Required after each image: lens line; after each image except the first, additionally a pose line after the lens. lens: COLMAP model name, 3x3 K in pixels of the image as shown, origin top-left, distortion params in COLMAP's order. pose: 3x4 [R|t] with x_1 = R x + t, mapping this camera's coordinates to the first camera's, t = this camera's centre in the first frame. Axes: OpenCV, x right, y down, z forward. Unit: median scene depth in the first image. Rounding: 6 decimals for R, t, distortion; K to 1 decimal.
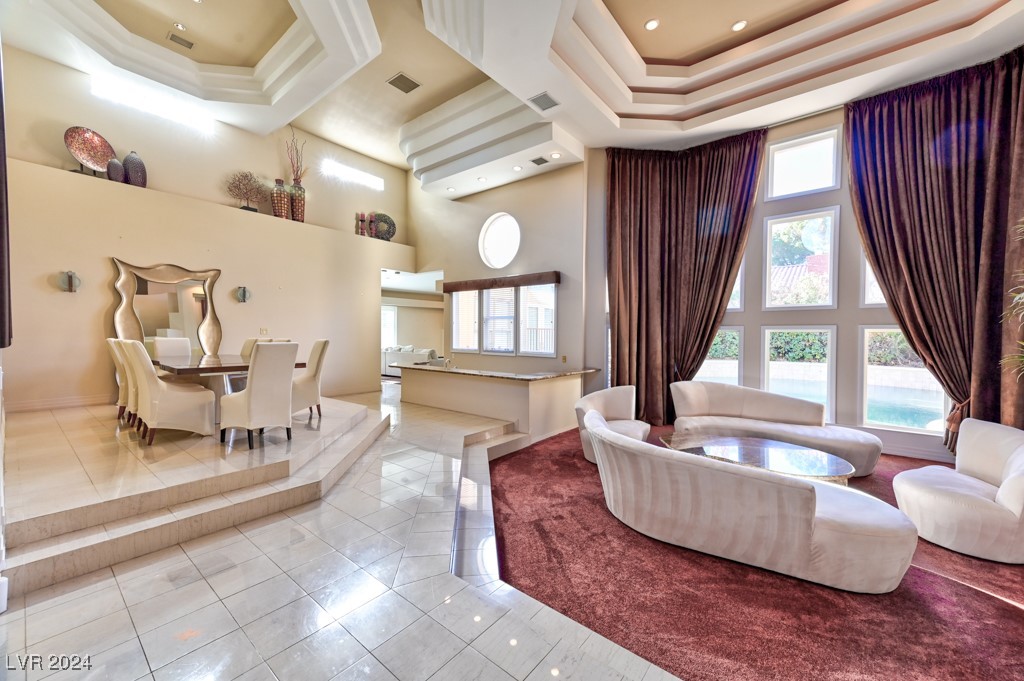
lens RADIAL K [[395.9, 0, 515.9], [0, 395.9, 339.9], [0, 0, 1]] dist [0.019550, 0.003691]
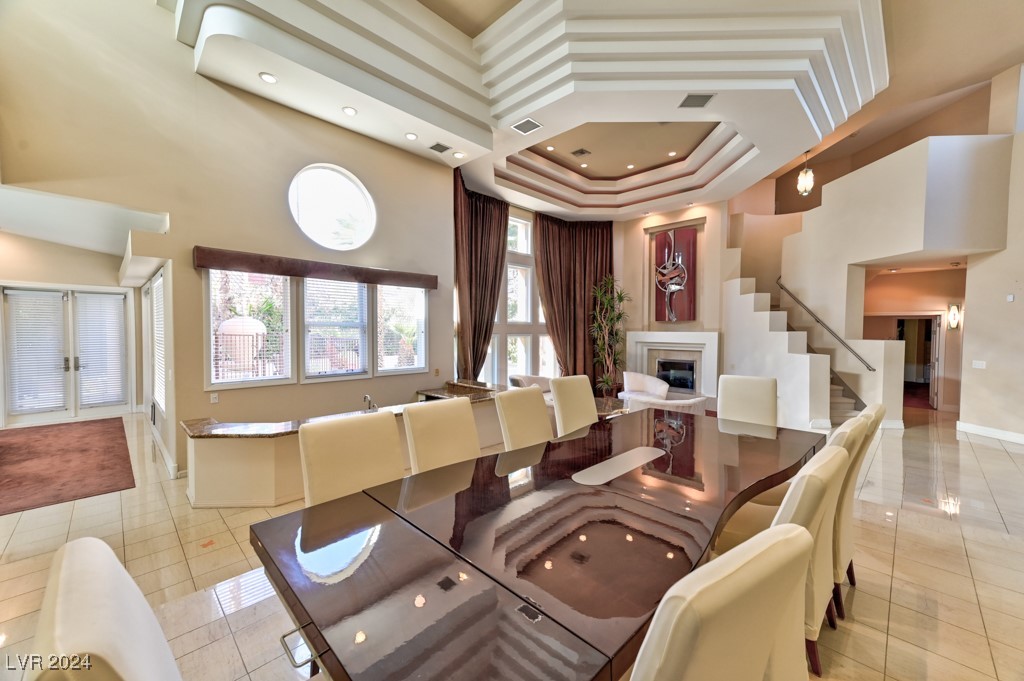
lens RADIAL K [[395.9, 0, 515.9], [0, 395.9, 339.9], [0, 0, 1]] dist [0.019550, 0.003691]
pose [[0.103763, -0.034441, 0.994006, -0.876646], [0.012924, 0.999363, 0.033278, -0.063099], [-0.994518, 0.009394, 0.104141, 0.818824]]
